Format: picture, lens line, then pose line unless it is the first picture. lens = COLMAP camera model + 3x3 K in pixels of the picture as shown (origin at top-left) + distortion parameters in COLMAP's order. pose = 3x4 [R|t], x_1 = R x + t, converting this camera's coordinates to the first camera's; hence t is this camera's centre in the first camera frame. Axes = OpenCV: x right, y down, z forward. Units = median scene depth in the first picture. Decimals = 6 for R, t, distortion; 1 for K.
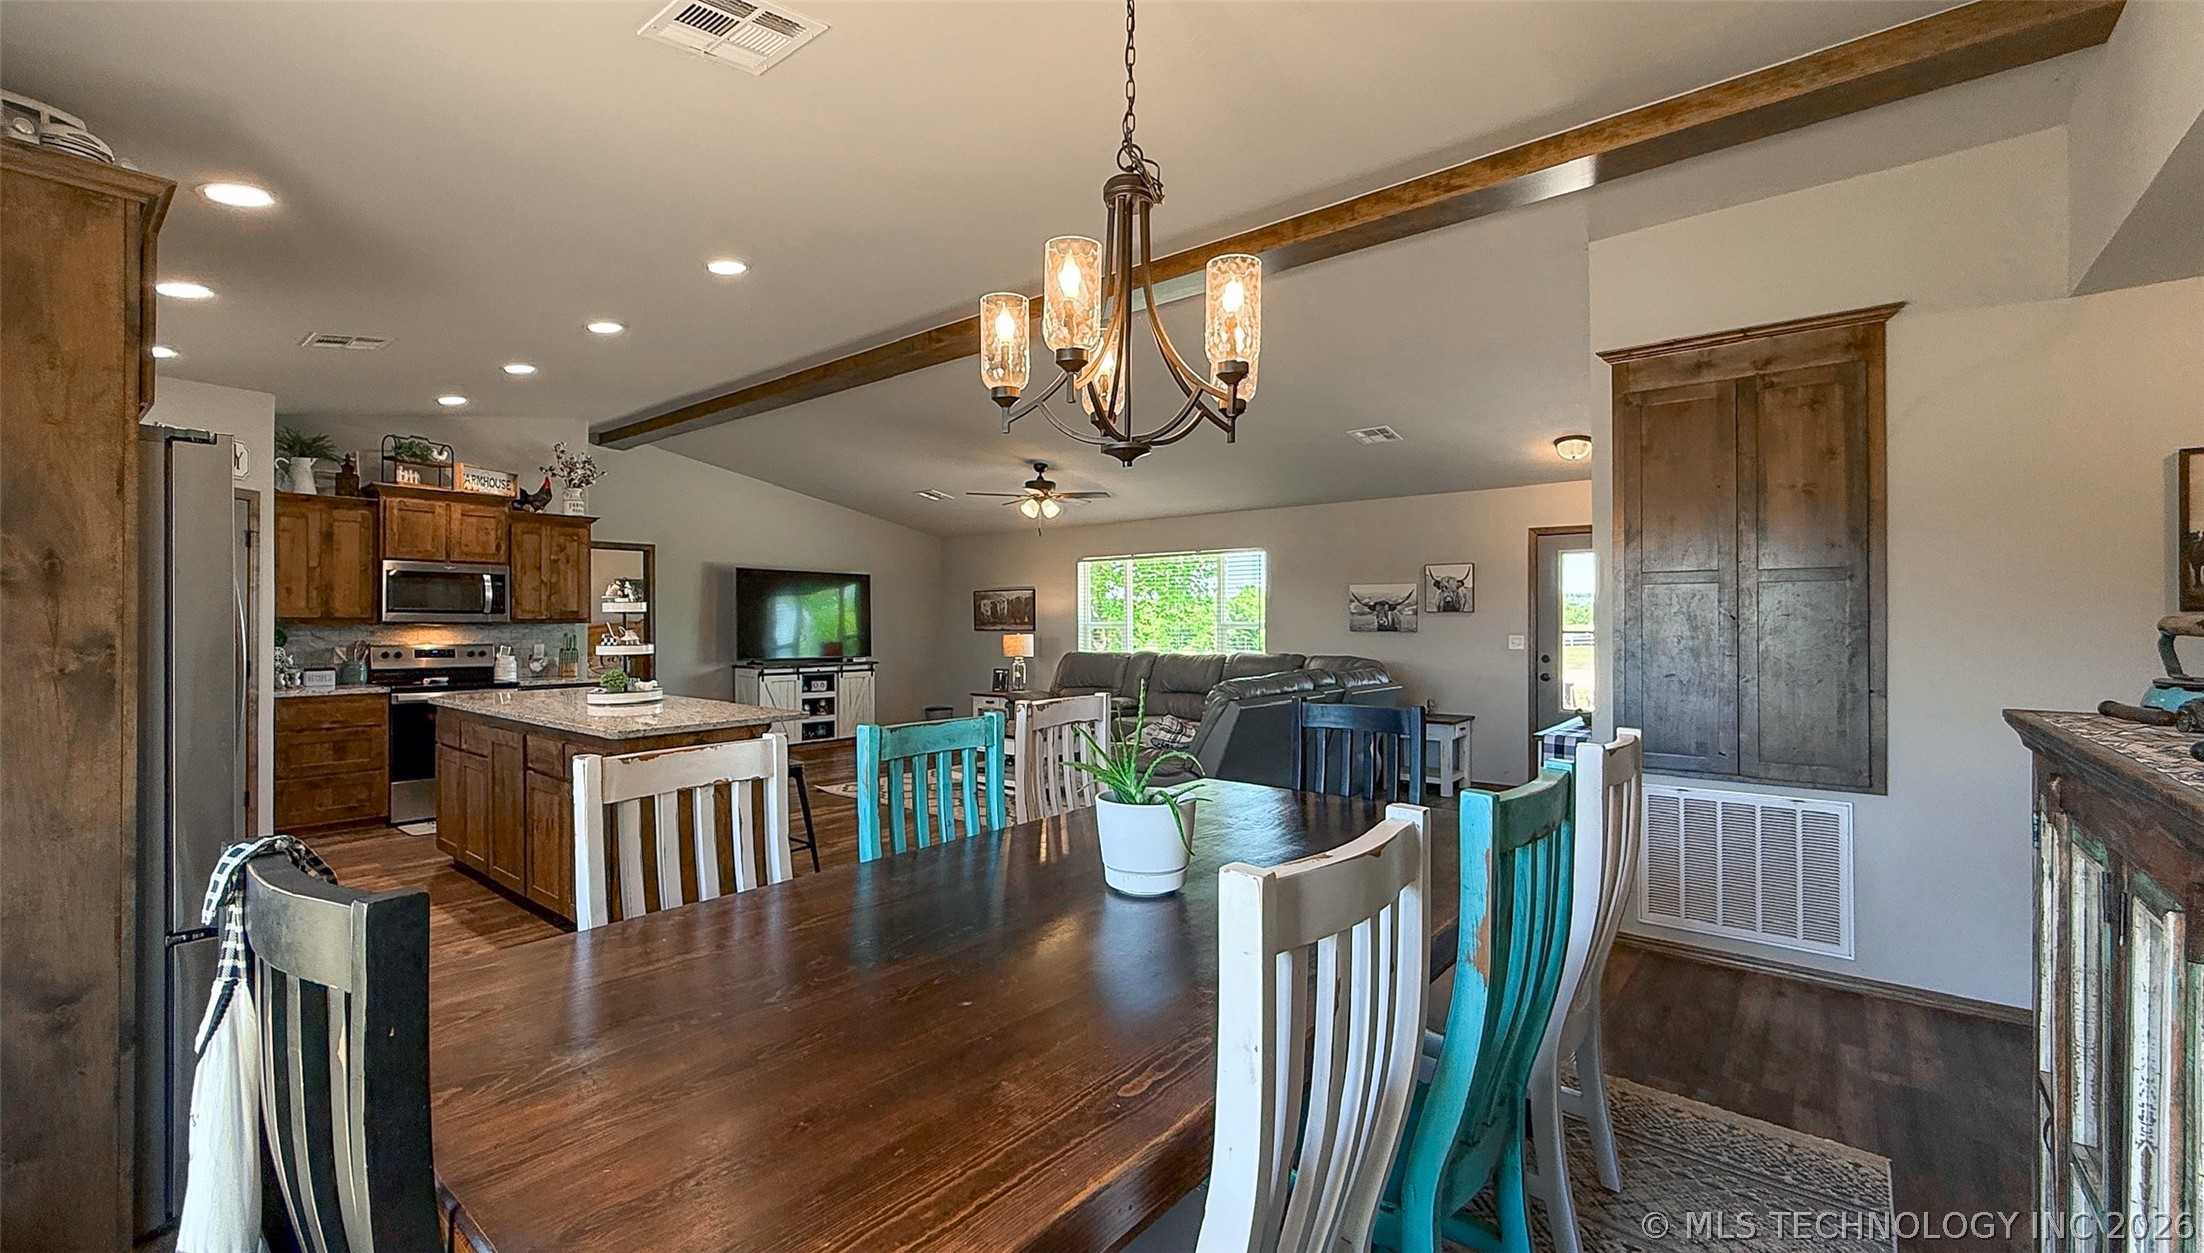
lens RADIAL K [[898.1, 0, 1103.3], [0, 898.1, 625.4], [0, 0, 1]] dist [0.000150, -0.000406]
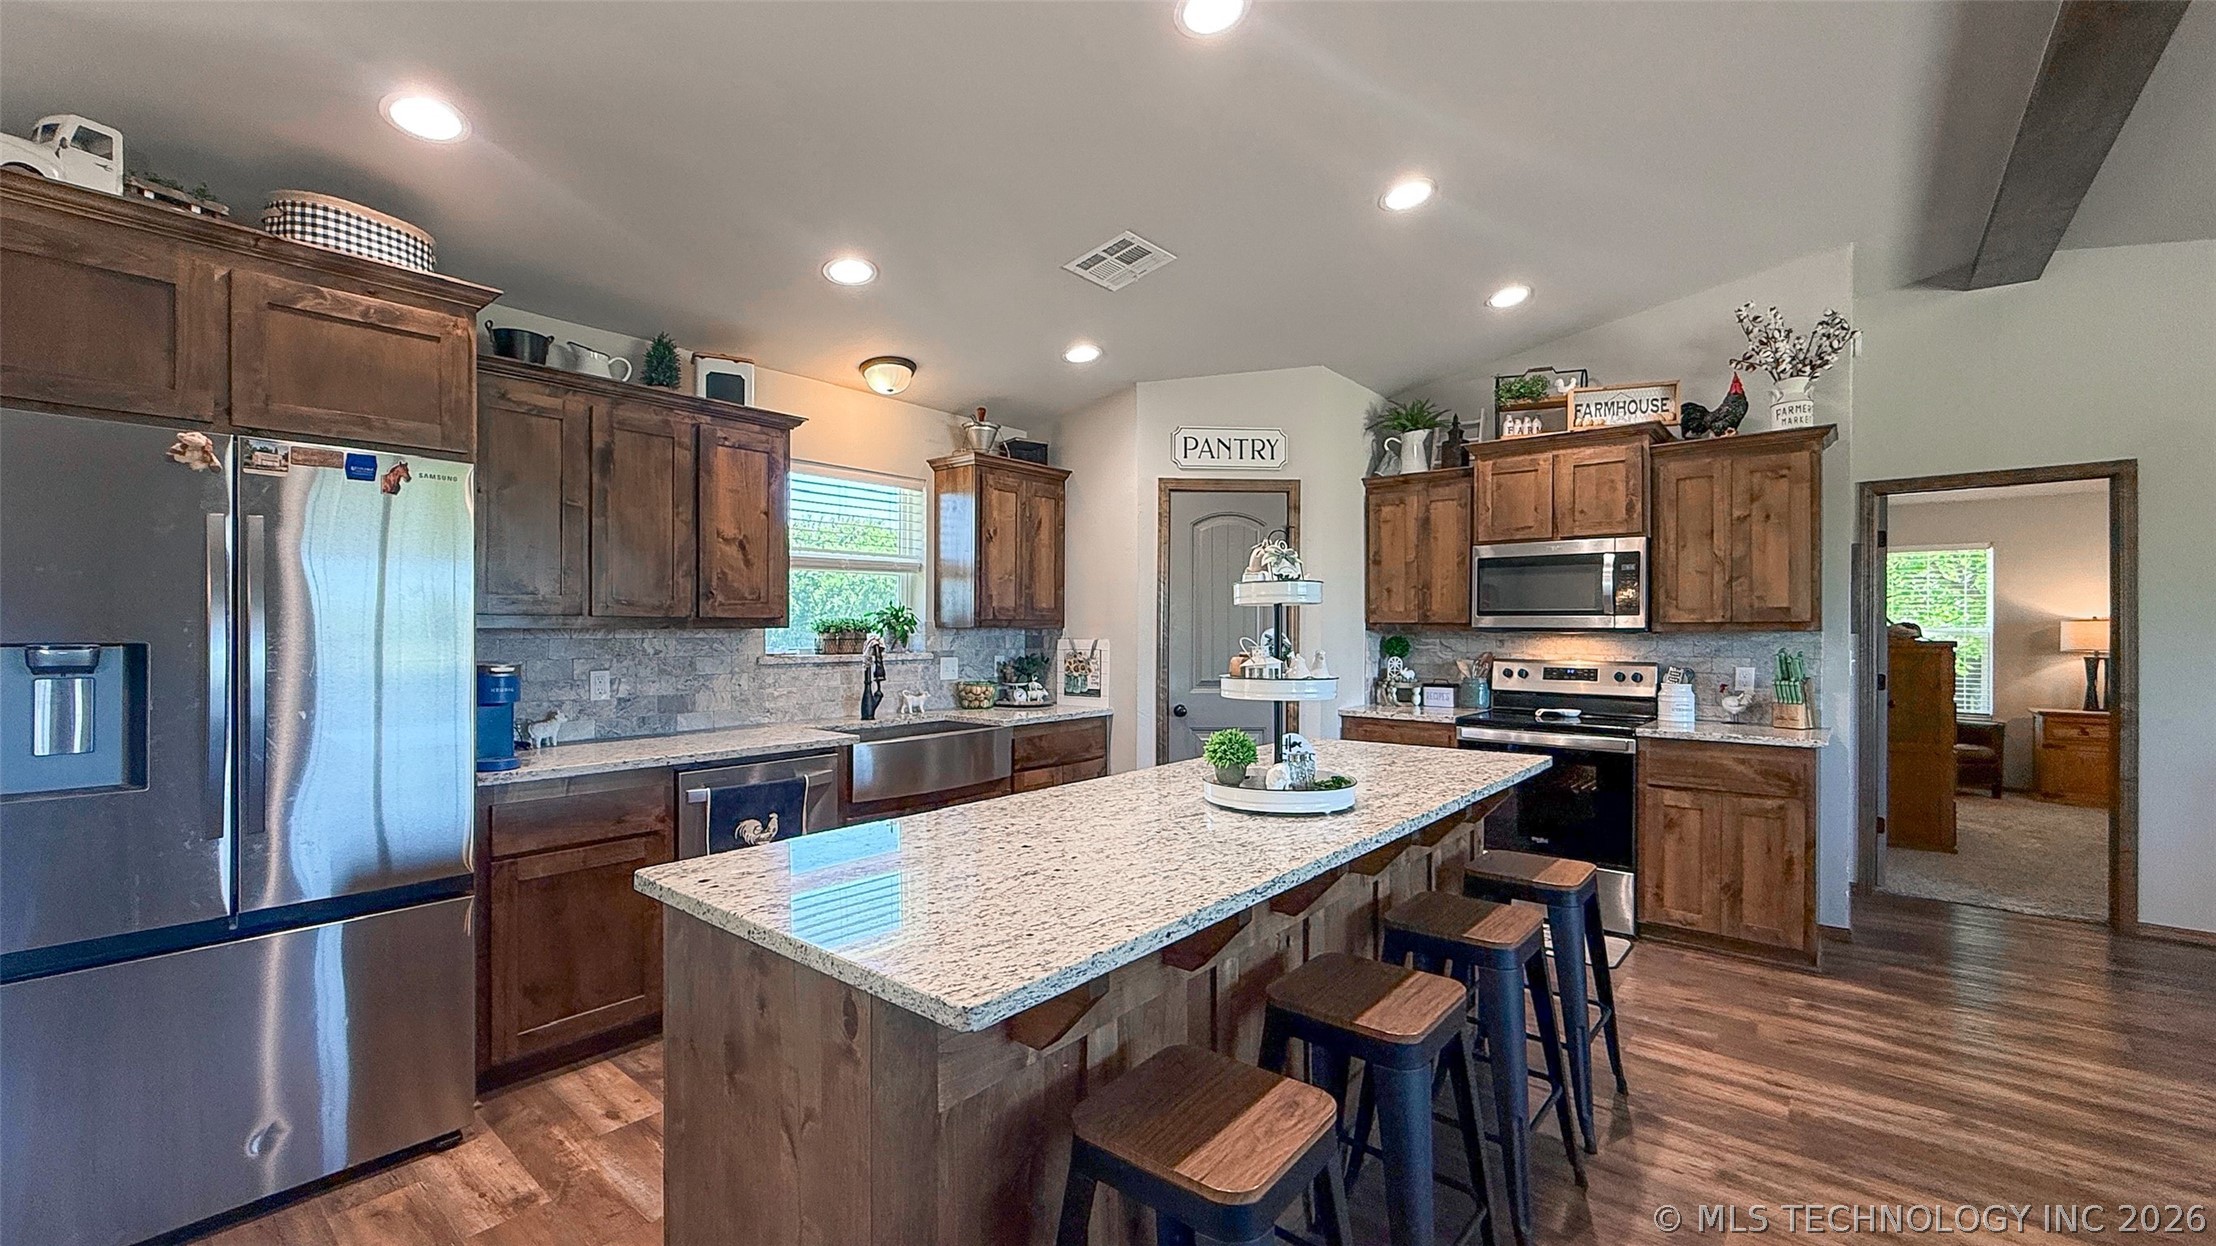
lens RADIAL K [[884.0, 0, 1104.1], [0, 884.0, 630.9], [0, 0, 1]] dist [0.000175, -0.000245]
pose [[-0.022353, 0.004117, -0.999742, -0.050162], [-0.004720, 0.999980, 0.004223, -0.002730], [0.999739, 0.004814, -0.022334, 0.608110]]
